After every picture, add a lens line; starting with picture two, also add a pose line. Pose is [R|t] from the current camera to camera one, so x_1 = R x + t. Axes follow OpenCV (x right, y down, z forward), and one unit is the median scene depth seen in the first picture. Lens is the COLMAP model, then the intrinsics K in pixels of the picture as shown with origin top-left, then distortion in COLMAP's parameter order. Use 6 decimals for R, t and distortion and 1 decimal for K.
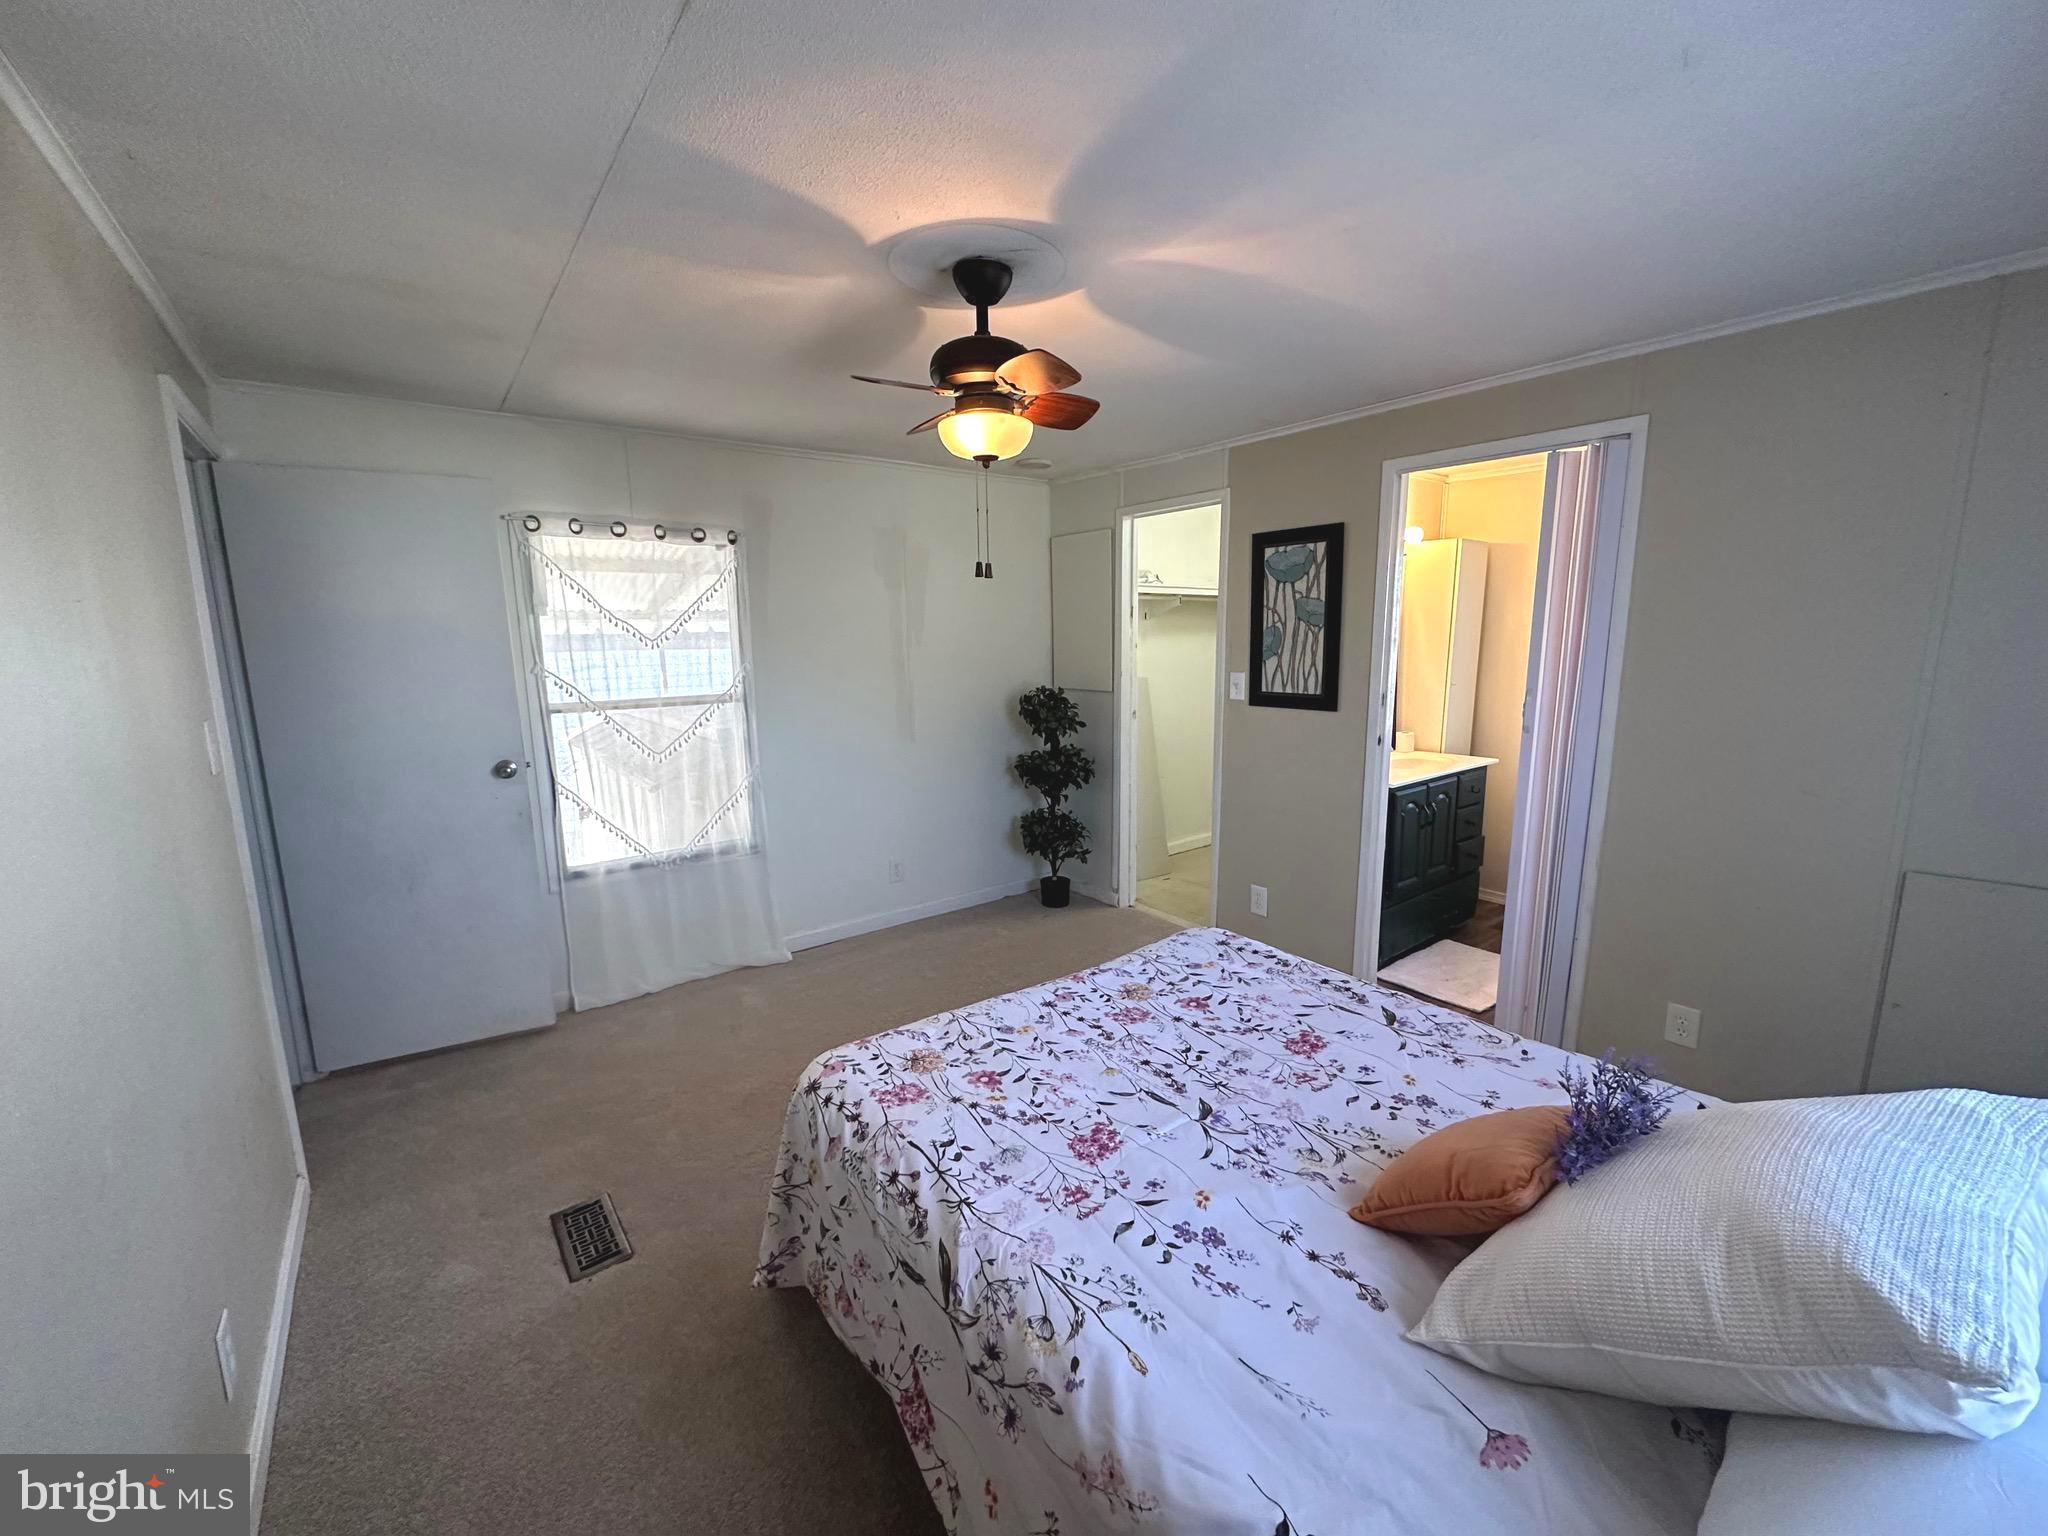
lens RADIAL K [[812.0, 0, 1024.0], [0, 812.0, 768.0], [0, 0, 1]] dist [0.001638, -0.000071]
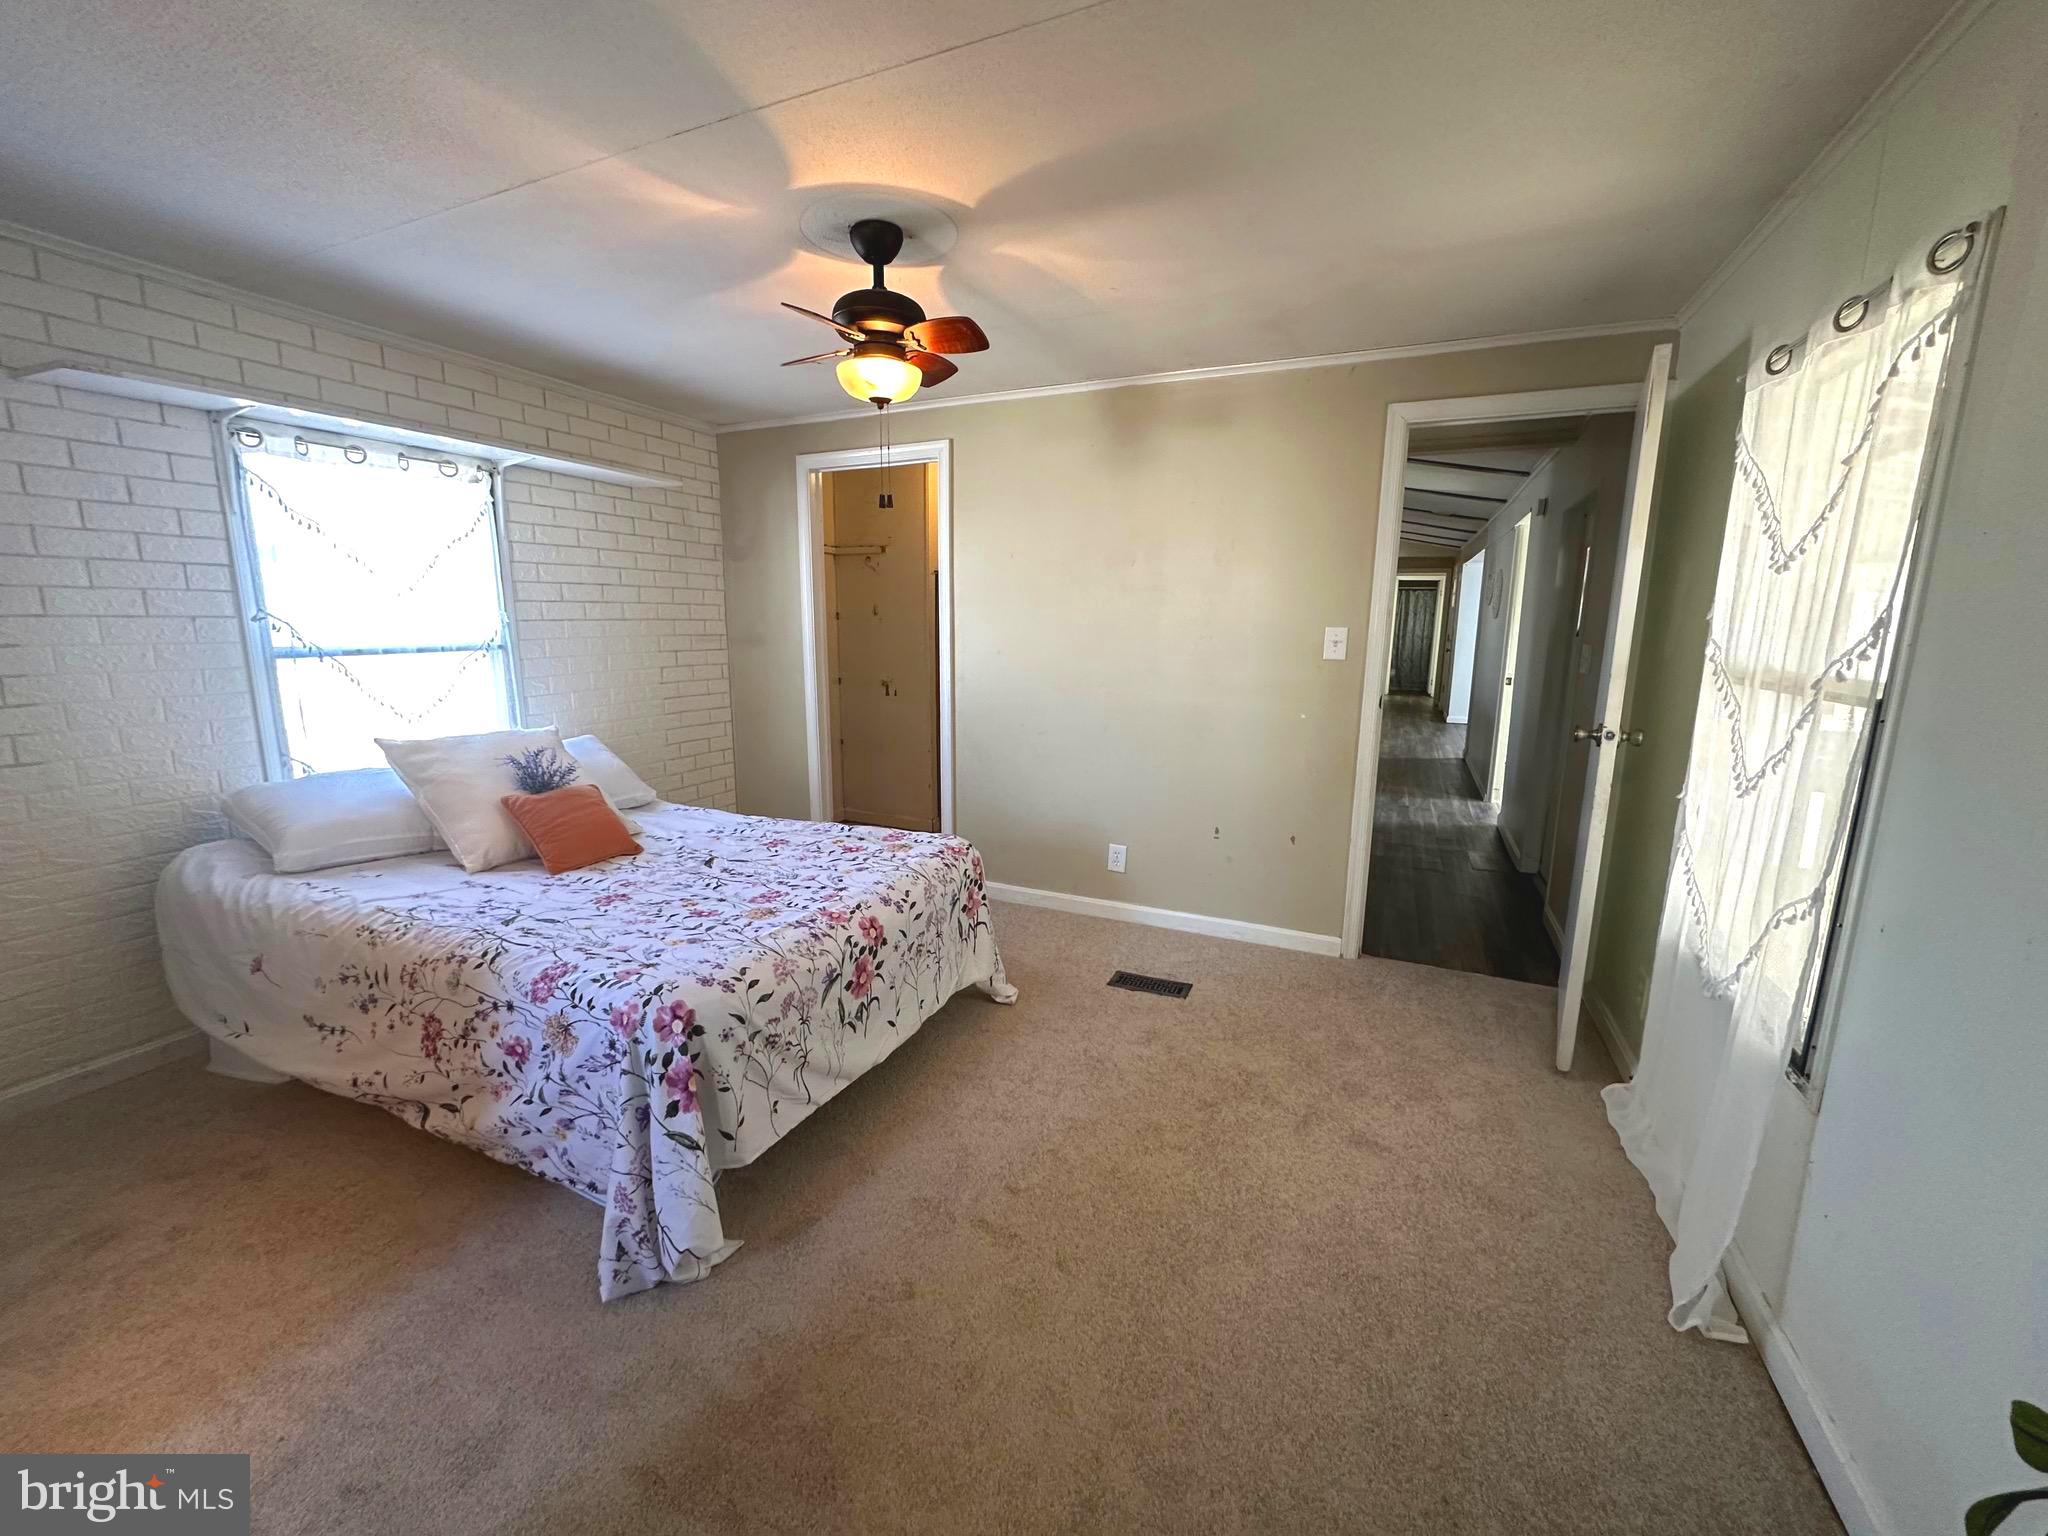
lens RADIAL K [[812.0, 0, 1024.0], [0, 812.0, 768.0], [0, 0, 1]] dist [0.001638, -0.000071]
pose [[-0.881370, 0.088387, -0.464085, 0.201090], [-0.080937, 0.939568, 0.332657, -0.168817], [0.465442, 0.330756, -0.820953, 1.266805]]
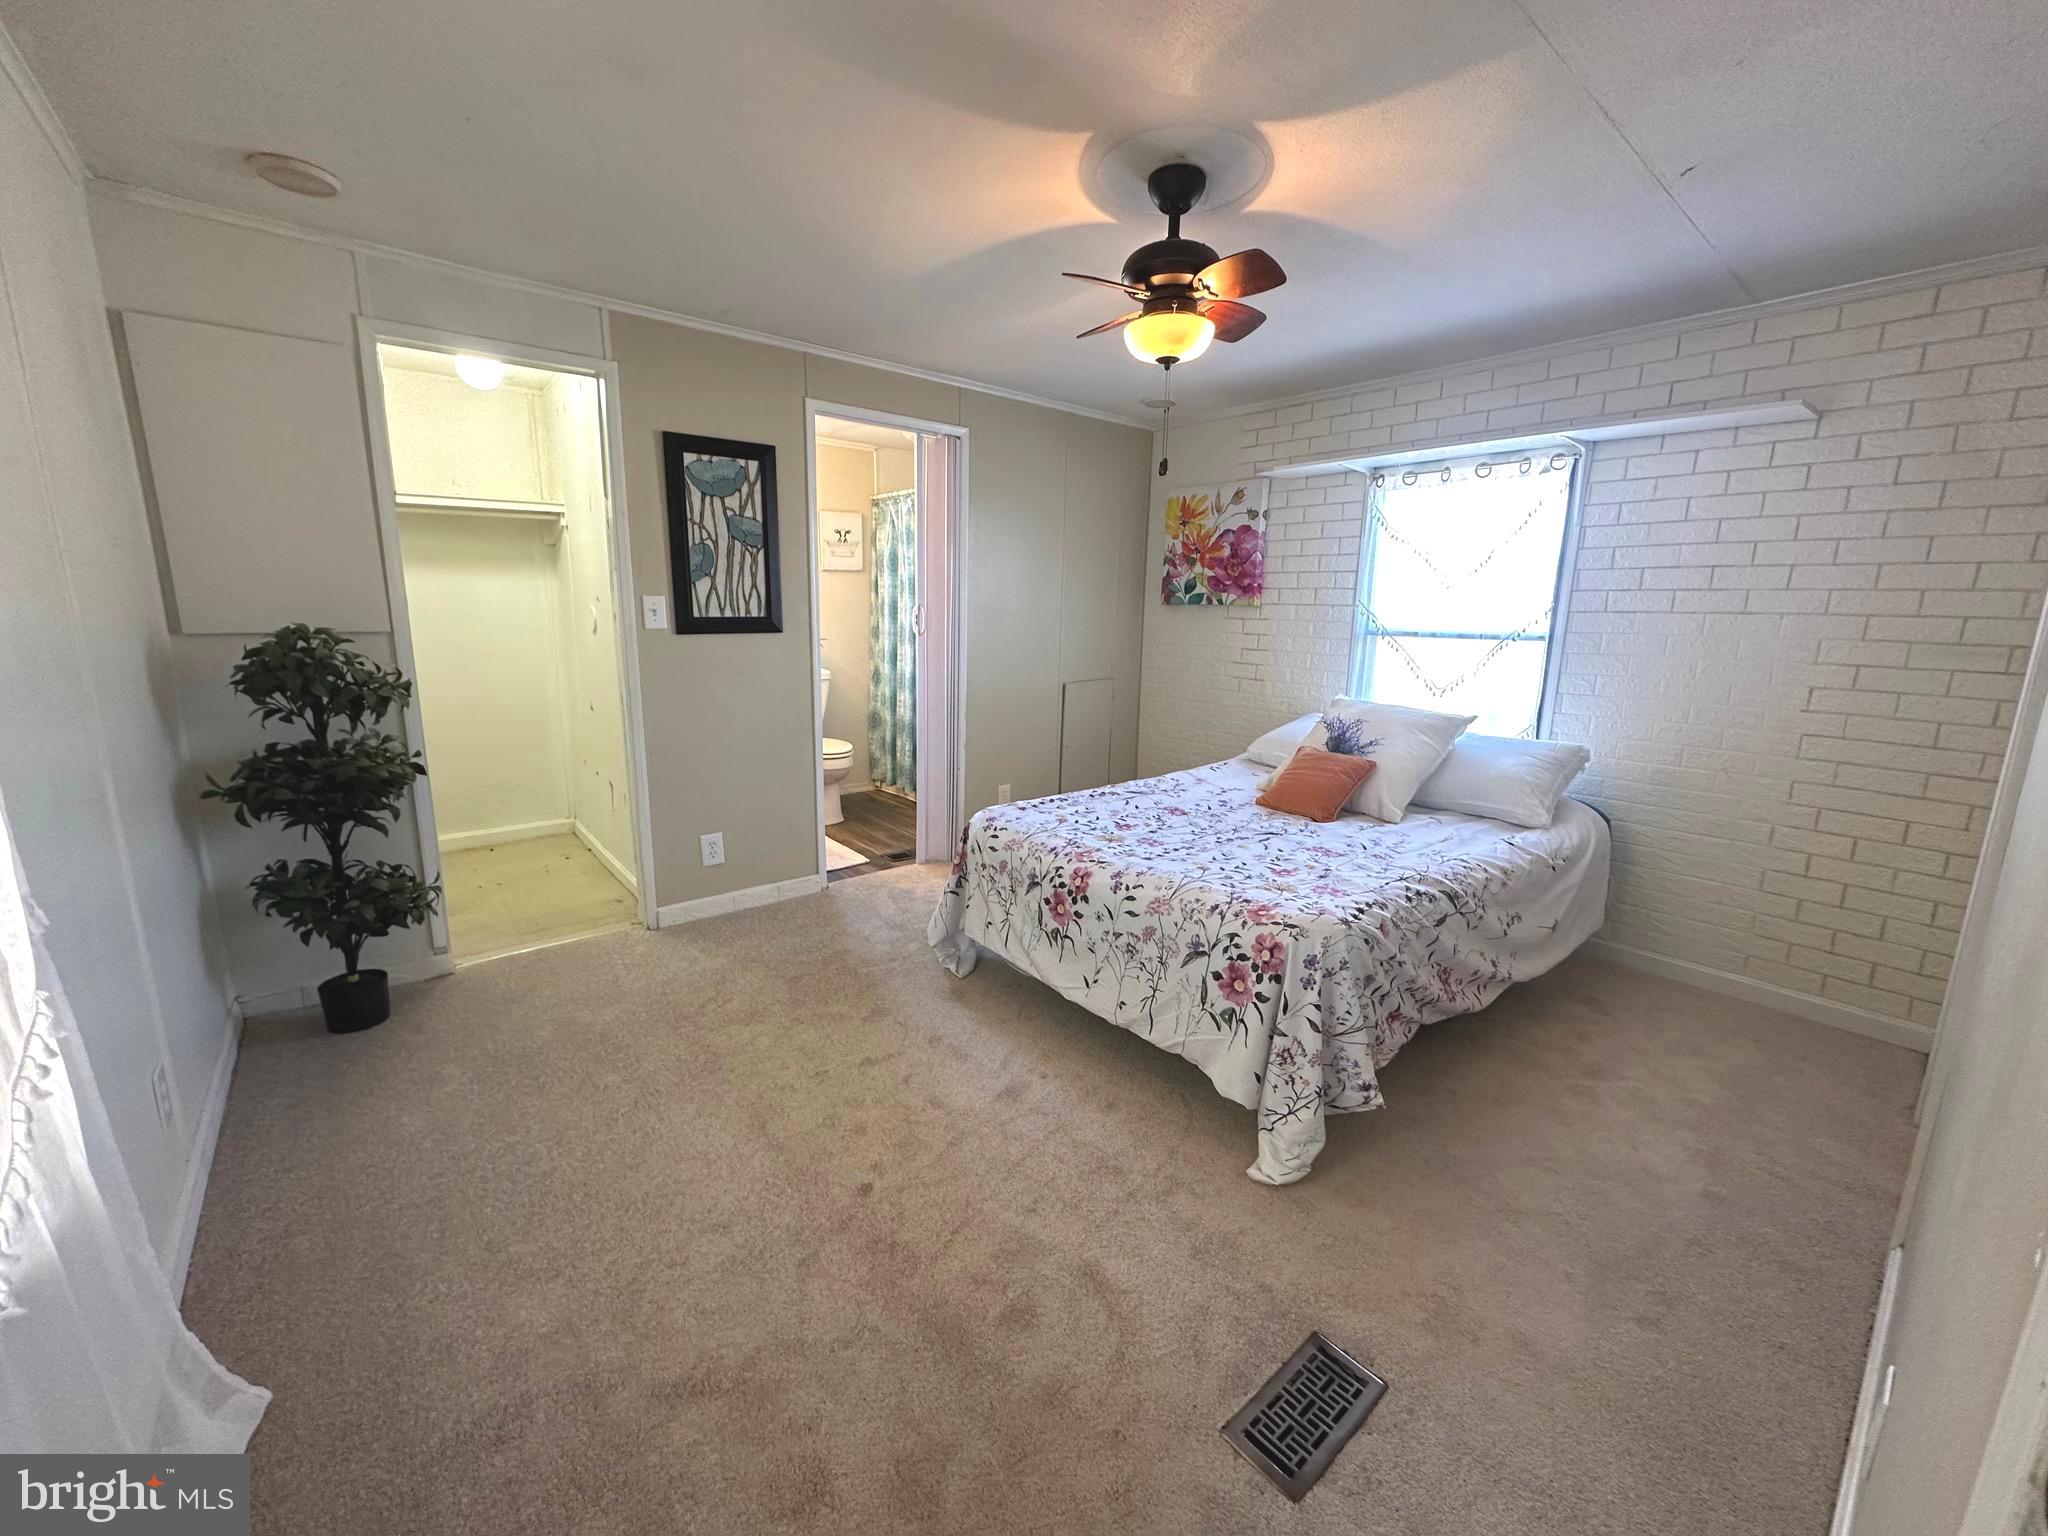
lens RADIAL K [[814.8, 0, 1025.4], [0, 814.8, 763.9], [0, 0, 1]] dist [-0.000943, -0.000284]
pose [[-0.037101, -0.183398, 0.982338, -0.688832], [0.152783, 0.970417, 0.186943, -0.054165], [-0.987563, 0.157021, -0.007984, 0.737877]]
